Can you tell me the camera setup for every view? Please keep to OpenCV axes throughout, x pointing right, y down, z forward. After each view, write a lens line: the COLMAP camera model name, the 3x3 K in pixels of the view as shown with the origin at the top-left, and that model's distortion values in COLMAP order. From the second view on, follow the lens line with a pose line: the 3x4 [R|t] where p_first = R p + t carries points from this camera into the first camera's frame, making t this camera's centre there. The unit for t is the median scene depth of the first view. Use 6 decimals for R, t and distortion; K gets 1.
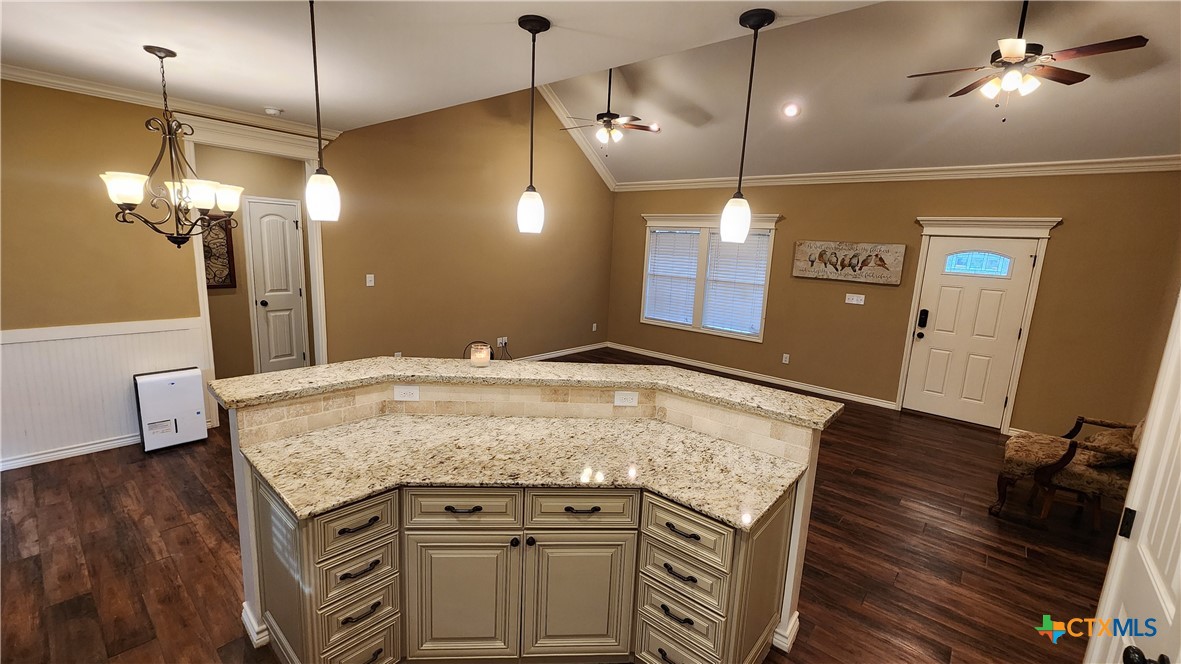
lens RADIAL K [[487.6, 0, 593.6], [0, 487.6, 334.3], [0, 0, 1]] dist [-0.000969, 0.001282]
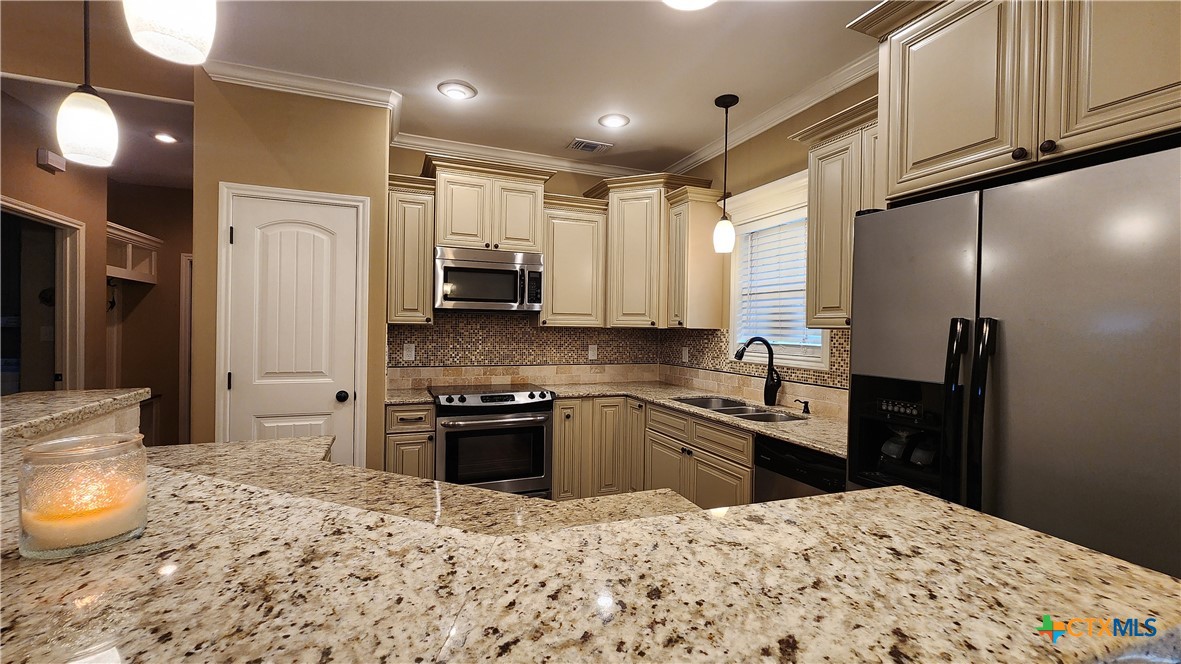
lens RADIAL K [[487.6, 0, 591.4], [0, 487.6, 328.6], [0, 0, 1]] dist [-0.000969, 0.001282]
pose [[-0.885831, -0.060705, 0.460020, -0.310197], [0.029048, 0.982206, 0.185549, -0.034386], [-0.463098, 0.177727, -0.868305, 0.639097]]
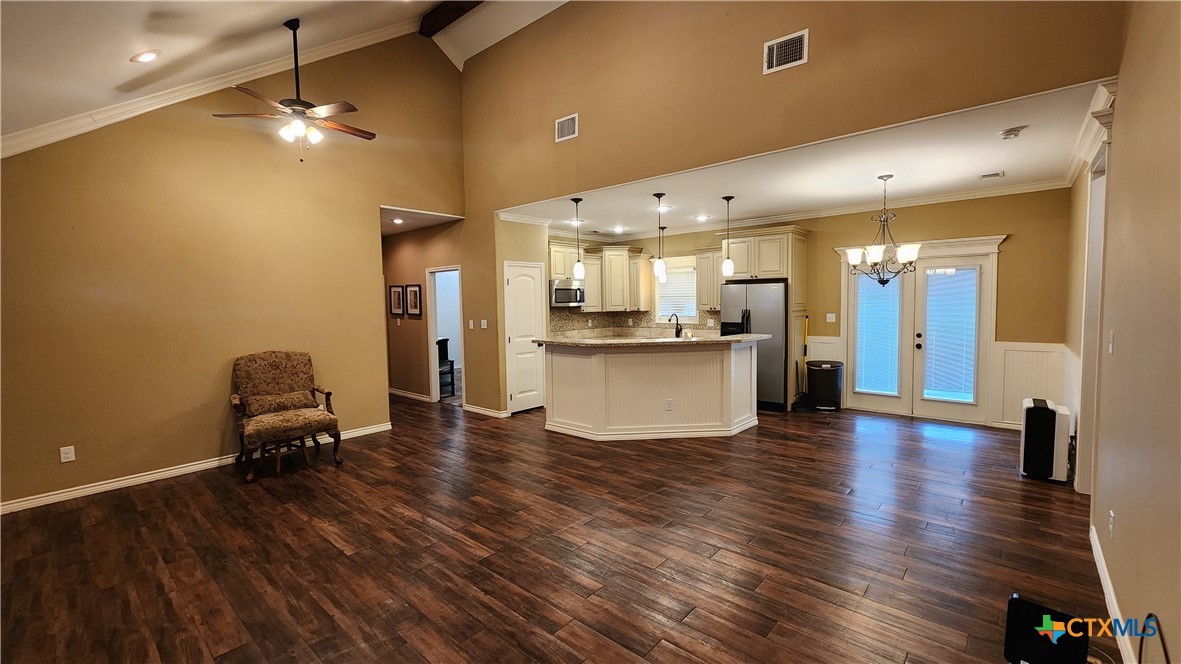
lens RADIAL K [[487.6, 0, 596.0], [0, 487.6, 329.8], [0, 0, 1]] dist [-0.000969, 0.001282]
pose [[-0.999524, -0.029806, 0.007953, 0.082189], [-0.027005, 0.970037, 0.241451, -0.277465], [-0.014912, 0.241121, -0.970381, 1.799743]]
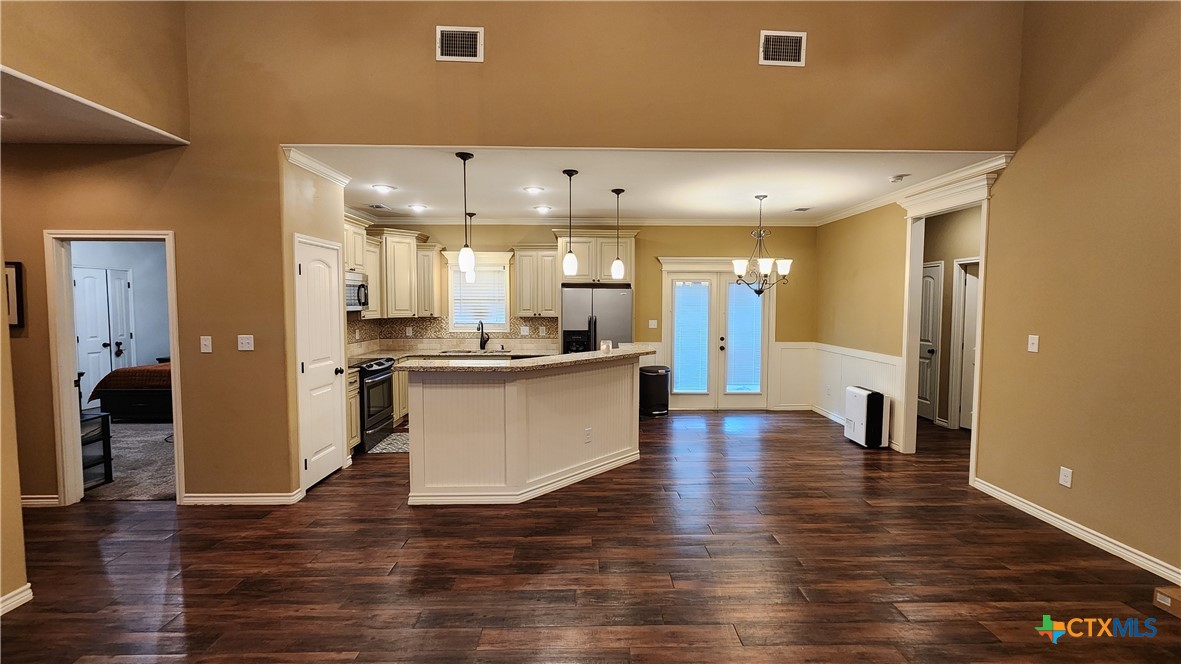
lens RADIAL K [[487.6, 0, 595.9], [0, 487.6, 328.6], [0, 0, 1]] dist [-0.000969, 0.001282]
pose [[-0.746135, -0.011963, -0.665688, 0.560185], [-0.159046, 0.974094, 0.160762, -0.173287], [0.646519, 0.225825, -0.728708, 1.323128]]
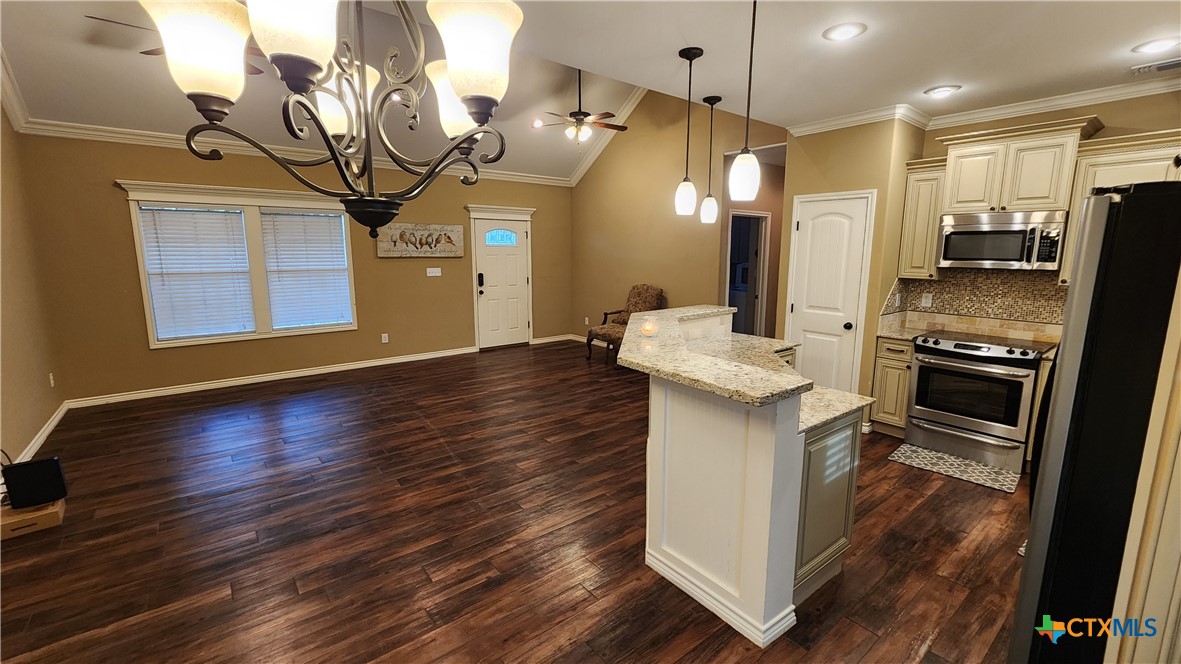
lens RADIAL K [[487.6, 0, 598.8], [0, 487.6, 337.1], [0, 0, 1]] dist [-0.000969, 0.001282]
pose [[0.176916, -0.222322, 0.958788, -0.773973], [0.185066, 0.964292, 0.189450, -0.096166], [-0.966670, 0.143922, 0.211743, 0.528472]]
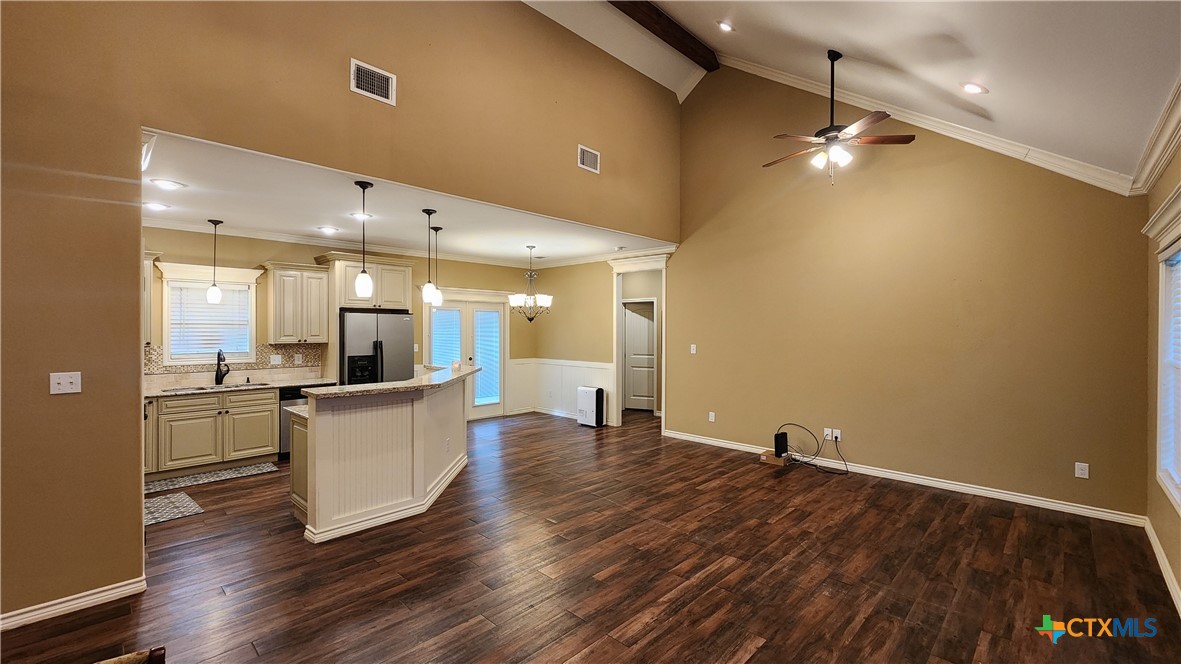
lens RADIAL K [[487.6, 0, 589.5], [0, 487.6, 330.6], [0, 0, 1]] dist [-0.000969, 0.001282]
pose [[-0.067875, -0.041827, -0.996817, 1.018912], [-0.188499, 0.981664, -0.028356, -0.084919], [0.979725, 0.185974, -0.074515, 0.985434]]
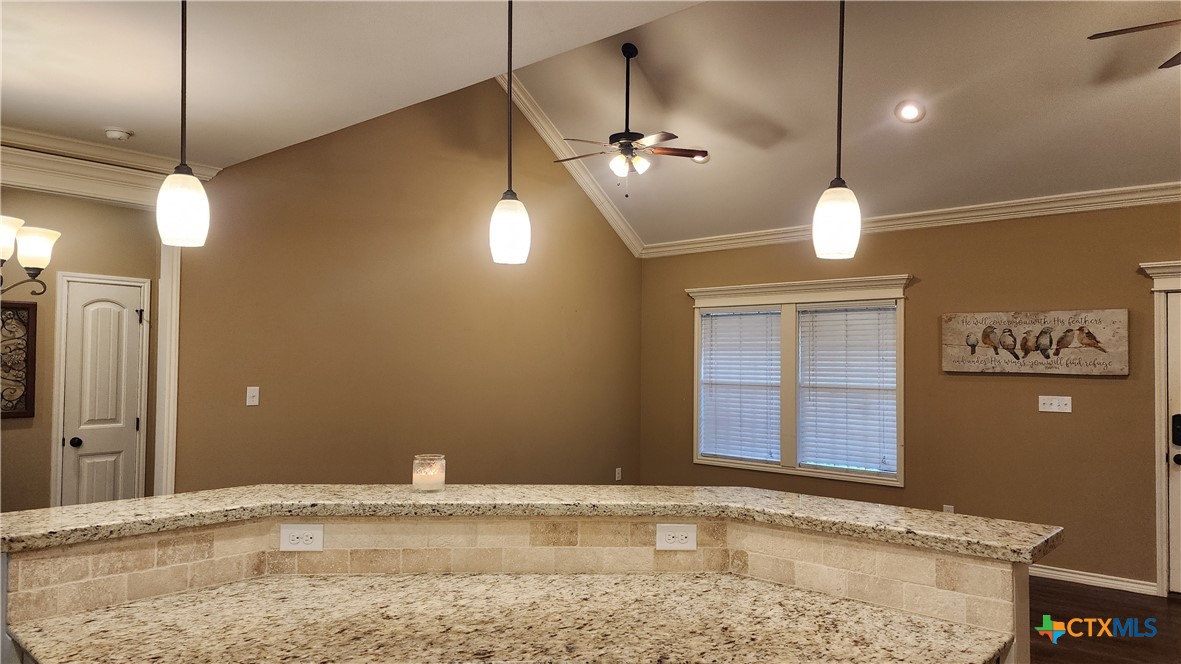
lens RADIAL K [[788.6, 0, 592.0], [0, 788.6, 347.5], [0, 0, 1]] dist [0.082410, -0.078528]
pose [[0.999000, -0.037030, -0.025063, -0.000932], [0.031173, 0.978616, -0.203319, 0.058019], [0.032056, 0.202334, 0.978792, 0.013173]]
